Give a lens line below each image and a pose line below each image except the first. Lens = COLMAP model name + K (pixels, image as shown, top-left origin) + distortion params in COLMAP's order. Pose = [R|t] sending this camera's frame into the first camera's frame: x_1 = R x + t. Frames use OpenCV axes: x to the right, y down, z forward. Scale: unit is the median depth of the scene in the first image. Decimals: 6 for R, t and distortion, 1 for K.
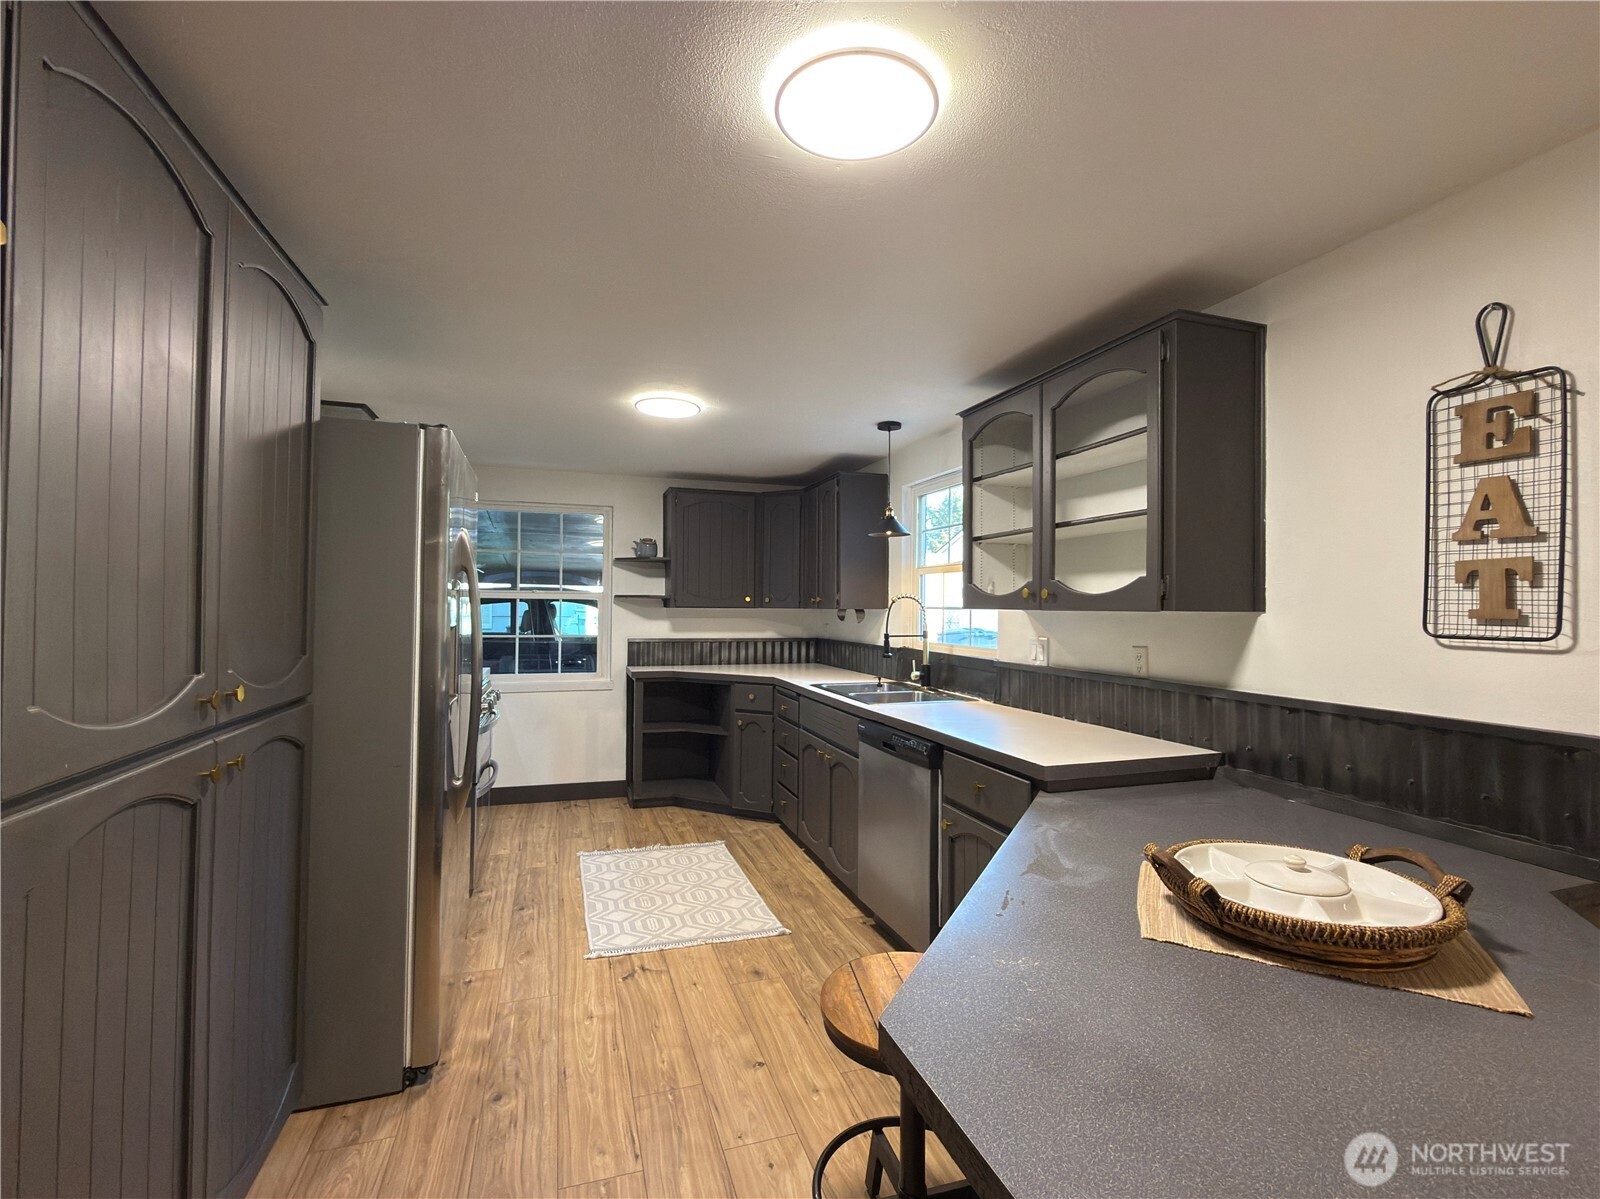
lens RADIAL K [[719.2, 0, 794.1], [0, 719.2, 597.9], [0, 0, 1]] dist [0.000072, -0.000900]
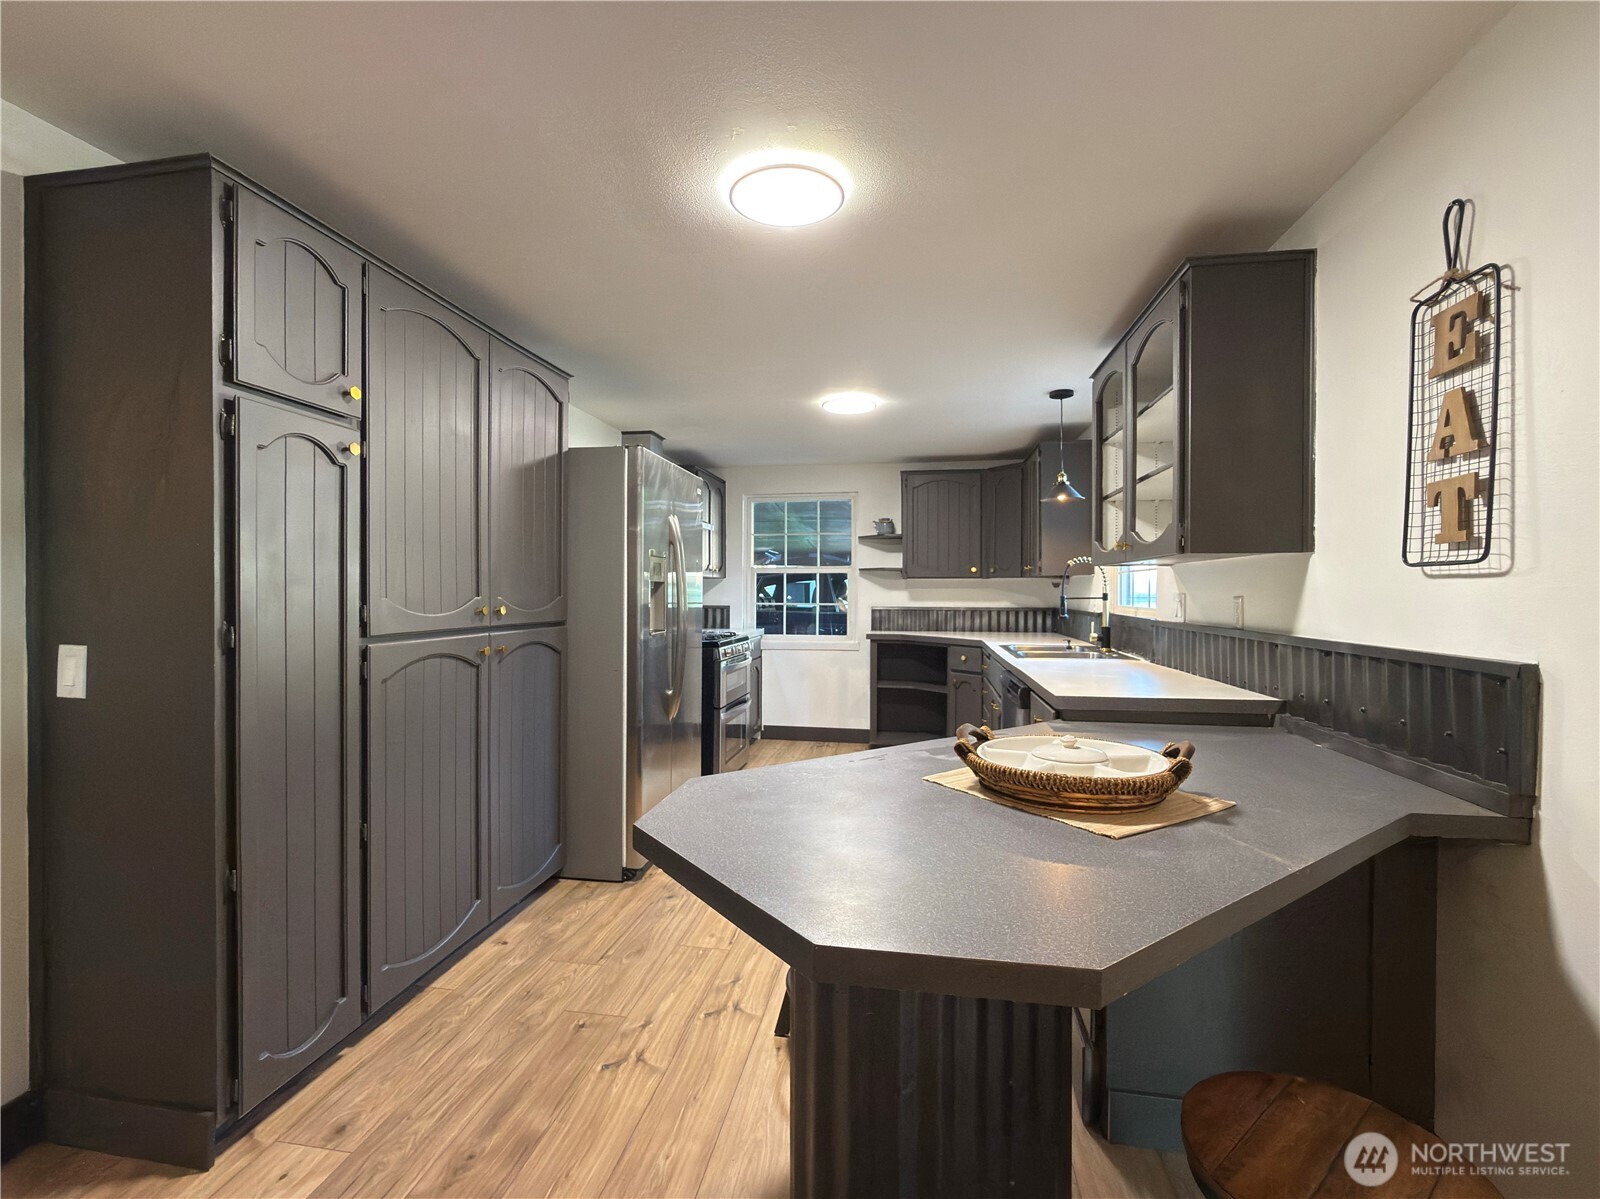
lens RADIAL K [[719.2, 0, 793.0], [0, 719.2, 599.3], [0, 0, 1]] dist [0.000072, -0.000900]
pose [[0.882411, -0.002093, -0.470474, 0.490637], [0.012012, 0.999764, 0.018082, 0.056295], [0.470326, -0.021607, 0.882228, -0.168798]]
